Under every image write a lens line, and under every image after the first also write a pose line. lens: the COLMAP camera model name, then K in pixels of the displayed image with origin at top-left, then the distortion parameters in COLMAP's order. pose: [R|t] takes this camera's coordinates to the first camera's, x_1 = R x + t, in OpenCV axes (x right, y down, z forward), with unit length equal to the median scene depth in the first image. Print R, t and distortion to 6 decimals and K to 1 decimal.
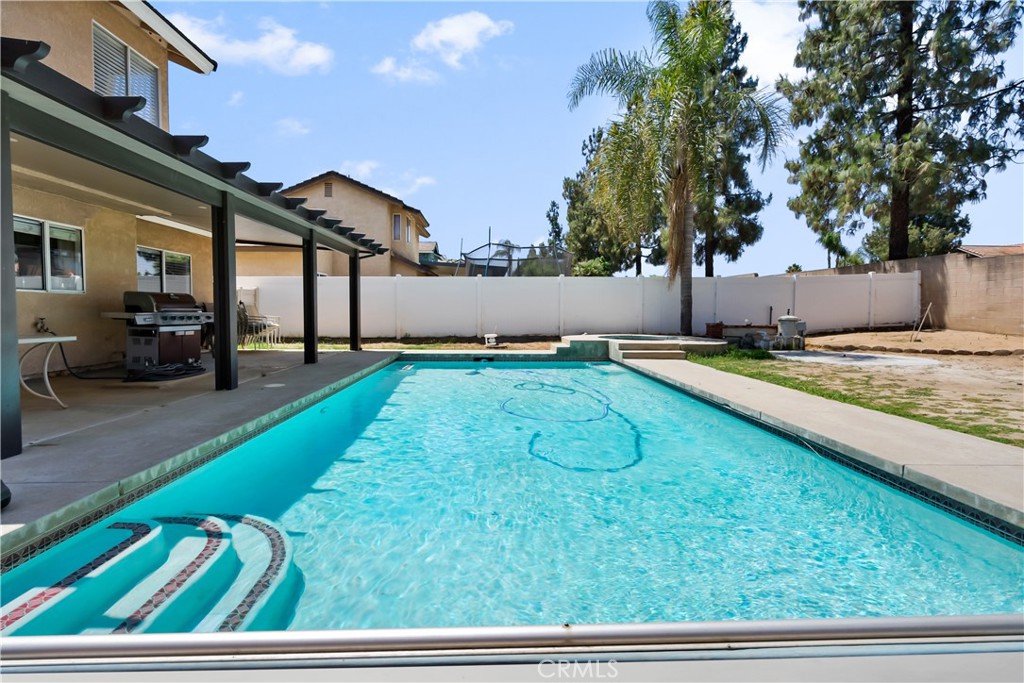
lens RADIAL K [[470.3, 0, 509.3], [0, 470.3, 332.6], [0, 0, 1]] dist [-0.003204, 0.000293]
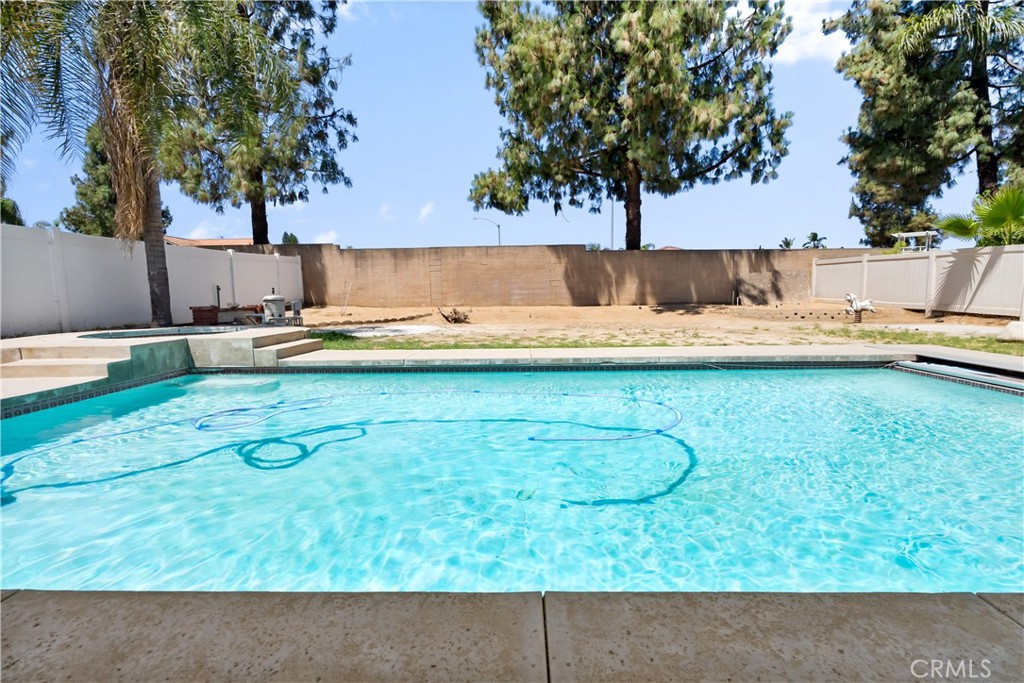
lens RADIAL K [[474.7, 0, 510.3], [0, 474.7, 337.6], [0, 0, 1]] dist [-0.004921, 0.000606]
pose [[0.066551, -0.098100, 0.992949, -0.342064], [0.061142, 0.993686, 0.094075, -0.014676], [-0.995908, 0.054450, 0.072129, 0.559194]]
